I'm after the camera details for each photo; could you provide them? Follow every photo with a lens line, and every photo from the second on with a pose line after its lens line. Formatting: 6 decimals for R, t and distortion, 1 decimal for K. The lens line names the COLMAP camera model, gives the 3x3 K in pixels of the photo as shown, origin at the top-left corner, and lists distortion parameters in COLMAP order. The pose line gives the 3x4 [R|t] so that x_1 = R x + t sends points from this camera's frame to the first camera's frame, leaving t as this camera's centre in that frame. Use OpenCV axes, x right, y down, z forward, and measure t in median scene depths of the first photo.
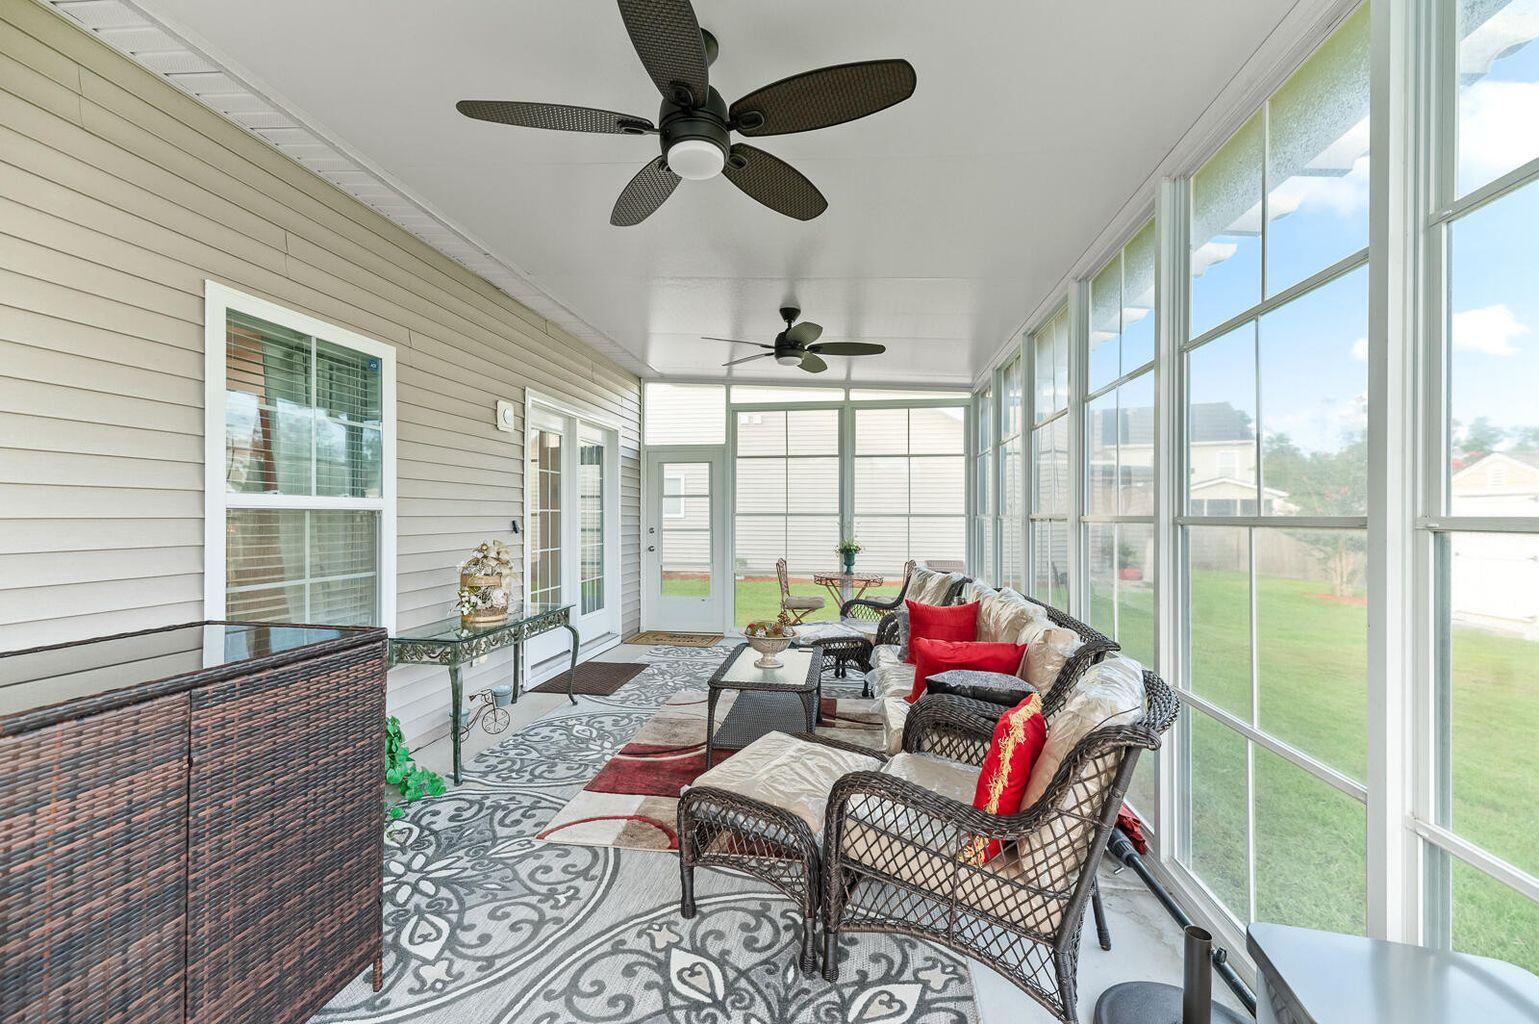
lens RADIAL K [[618.8, 0, 770.2], [0, 618.8, 512.2], [0, 0, 1]] dist [0.016293, -0.002829]
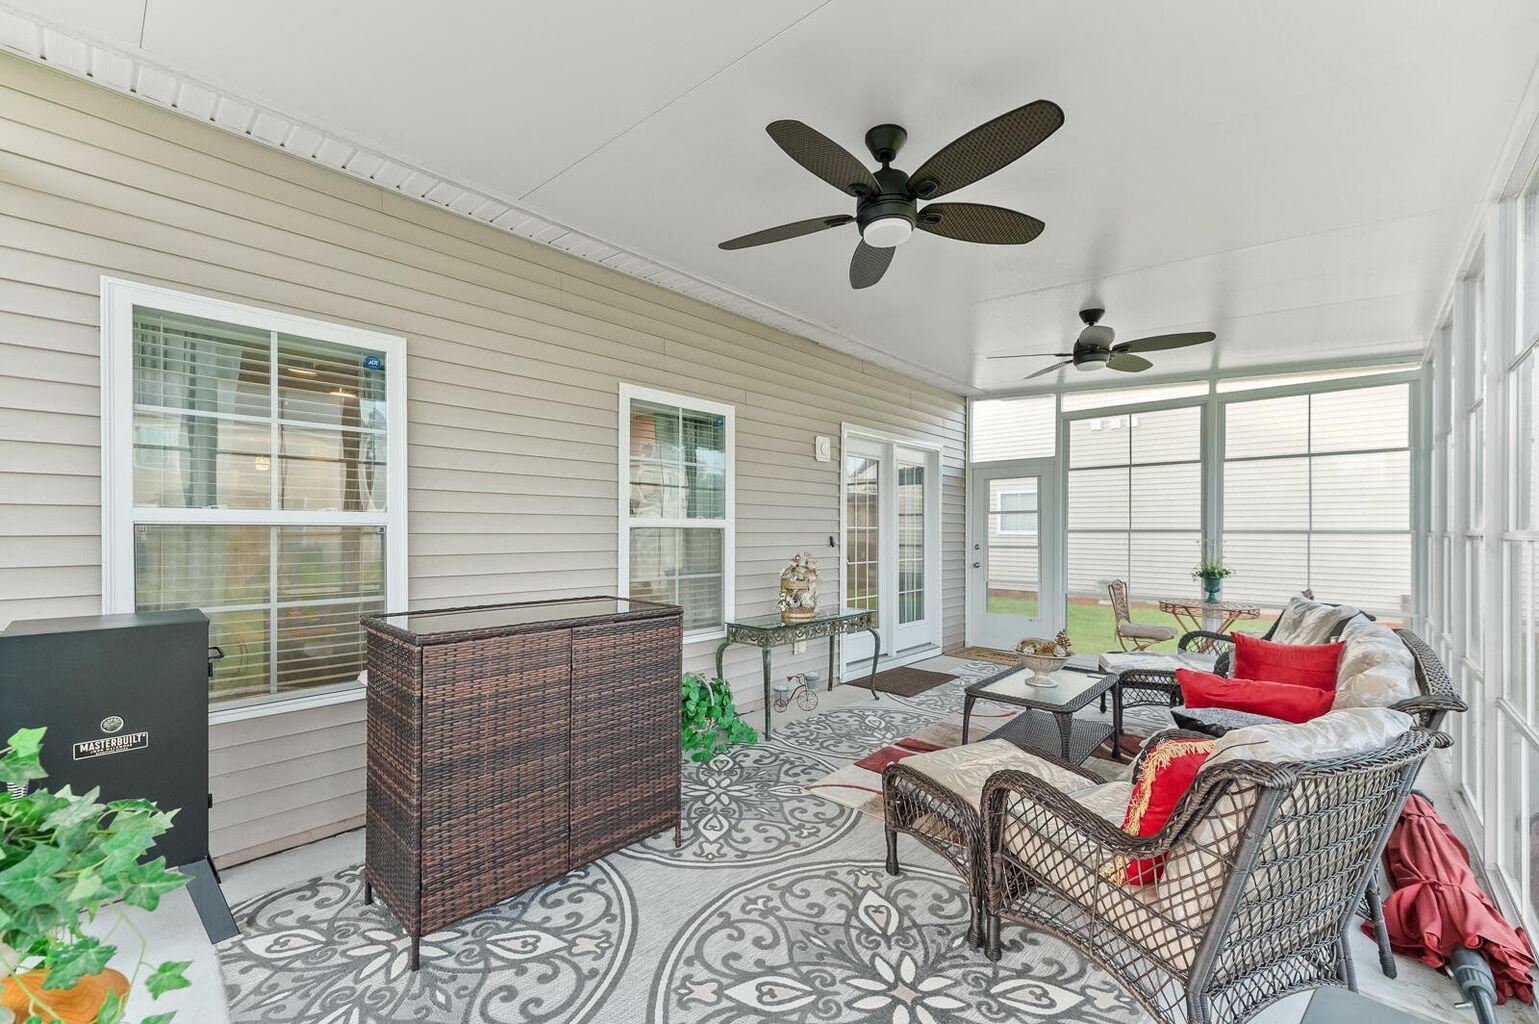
lens RADIAL K [[618.8, 0, 770.1], [0, 618.8, 524.0], [0, 0, 1]] dist [0.016293, -0.002829]
pose [[0.833043, -0.007879, -0.553153, 0.272153], [0.003235, 0.999951, -0.009372, 0.001407], [0.553199, 0.006018, 0.833027, -0.087667]]
